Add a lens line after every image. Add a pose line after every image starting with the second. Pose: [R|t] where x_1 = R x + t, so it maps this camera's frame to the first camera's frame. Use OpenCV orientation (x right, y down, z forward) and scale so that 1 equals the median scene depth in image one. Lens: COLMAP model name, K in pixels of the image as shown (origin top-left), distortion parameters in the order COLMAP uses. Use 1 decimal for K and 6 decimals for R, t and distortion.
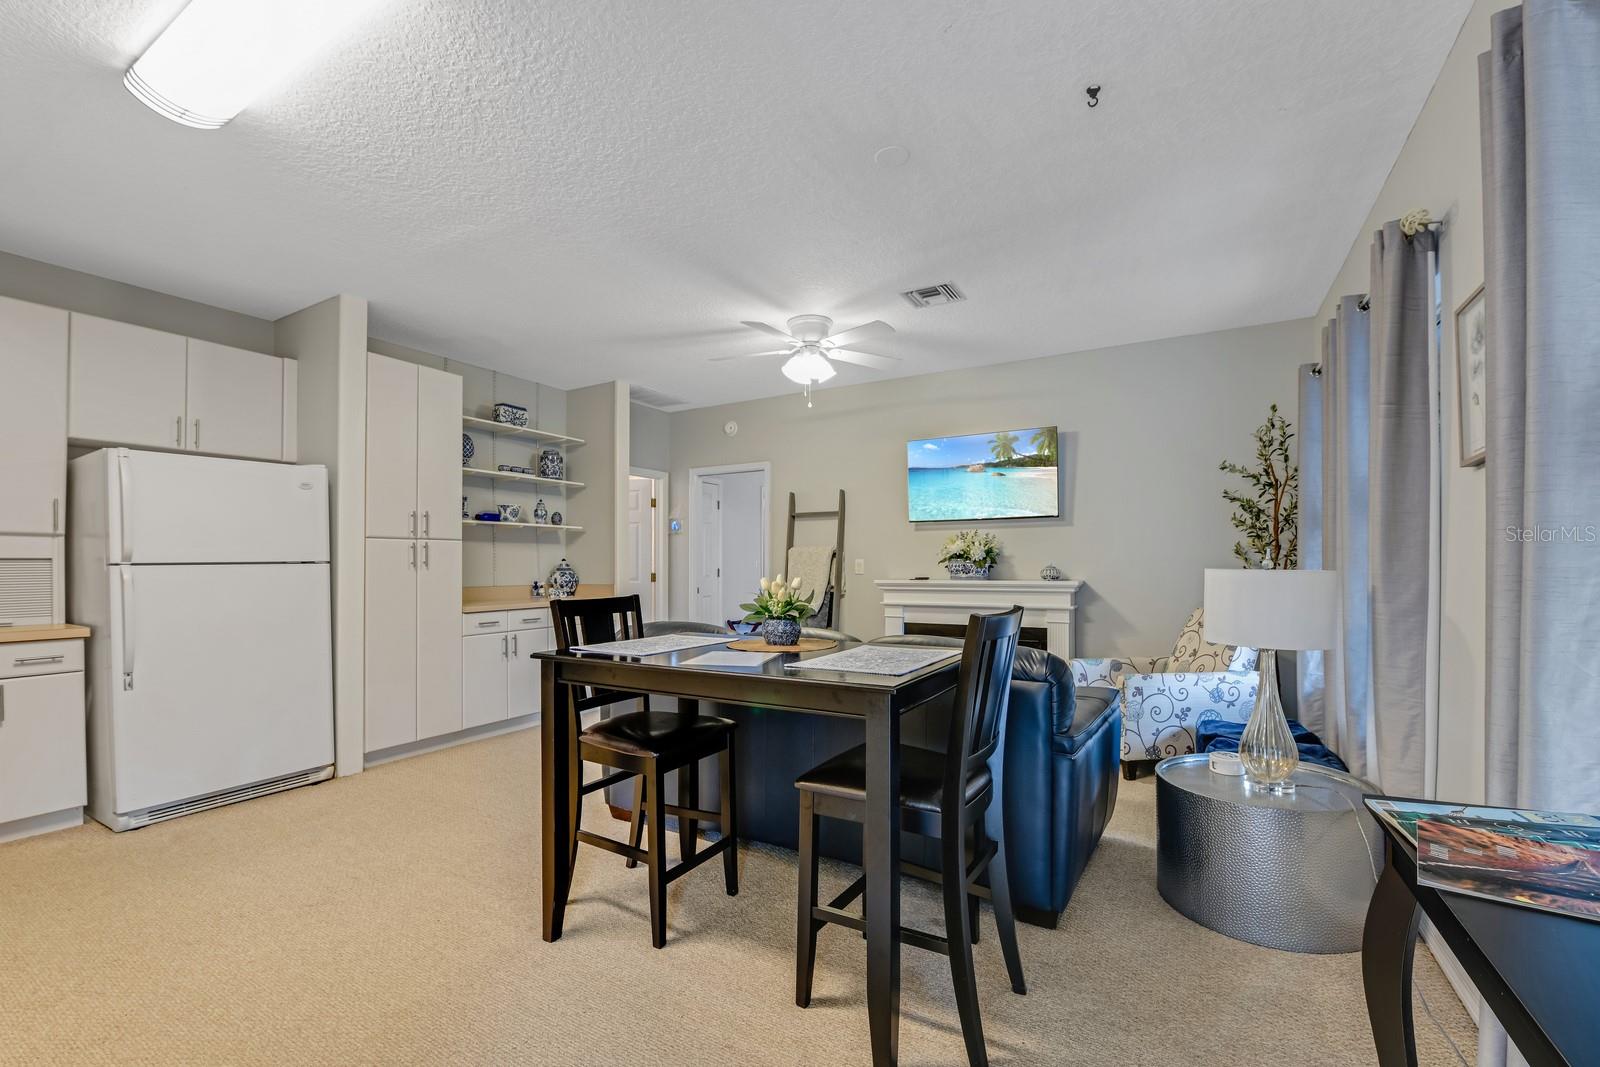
lens RADIAL K [[675.1, 0, 795.2], [0, 675.1, 559.3], [0, 0, 1]] dist [0.001199, 0.000116]
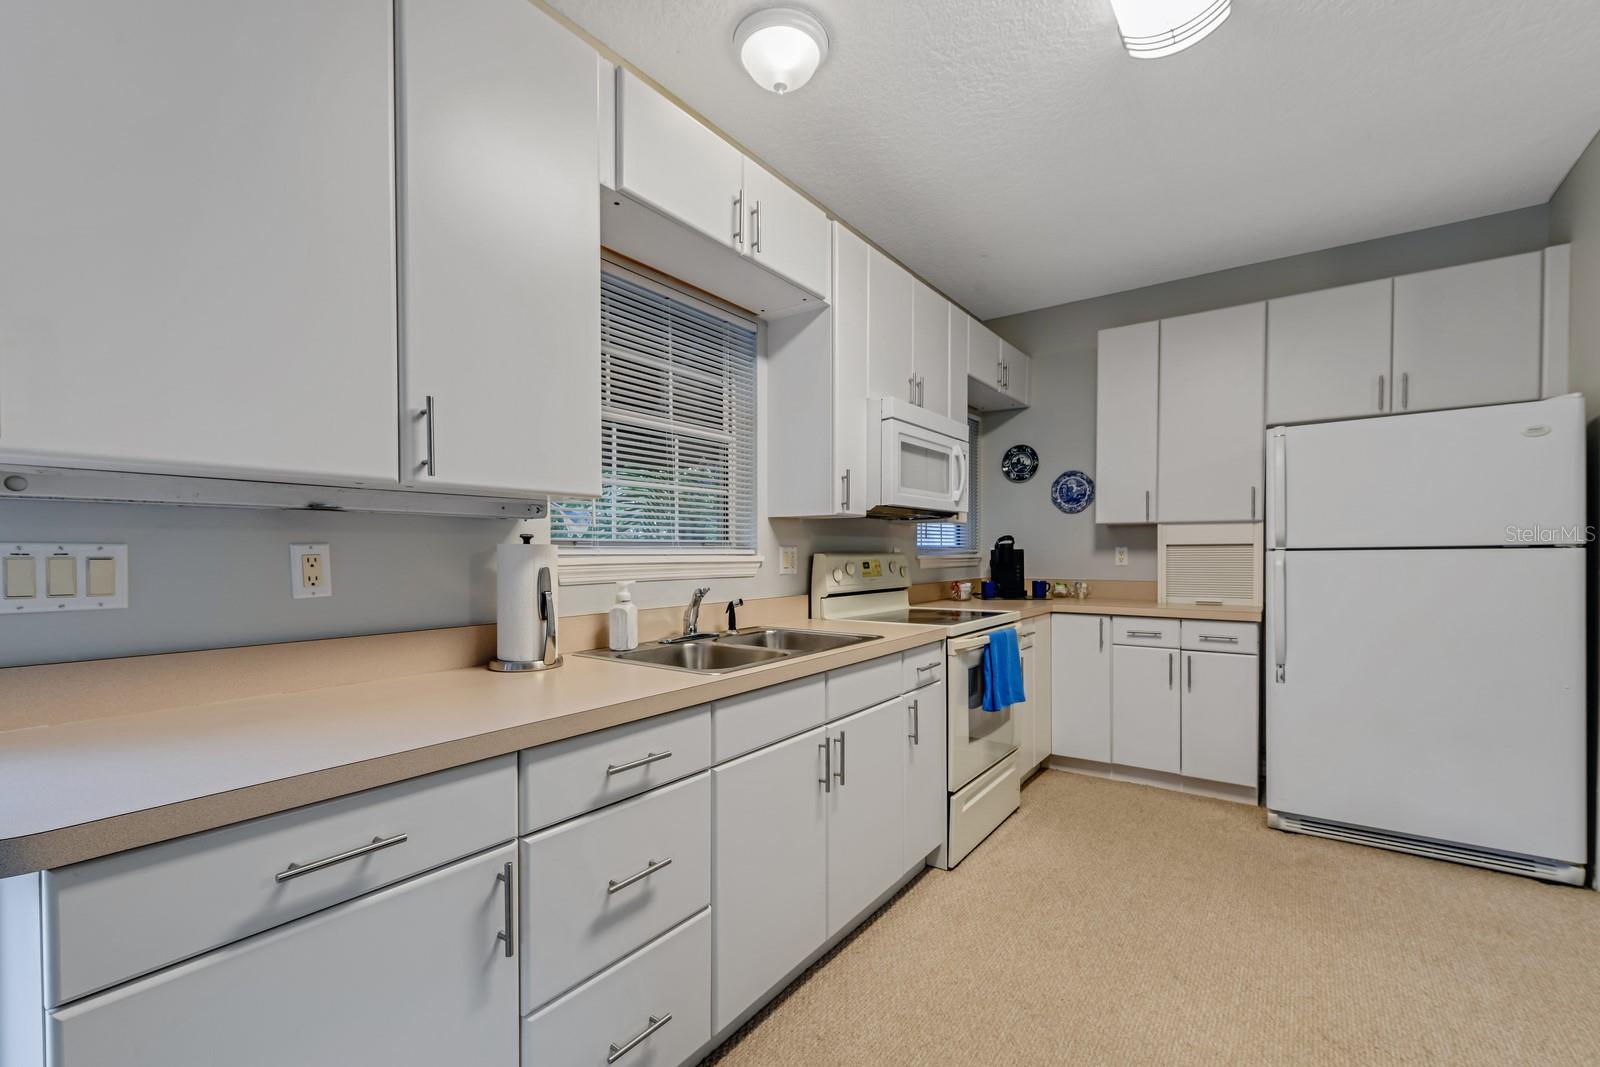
lens RADIAL K [[675.1, 0, 795.2], [0, 675.1, 559.3], [0, 0, 1]] dist [0.001199, 0.000116]
pose [[-0.114292, 0.015621, -0.993324, 0.027877], [0.013035, 0.999814, 0.014223, -0.001543], [0.993362, -0.011322, -0.114475, 0.425774]]
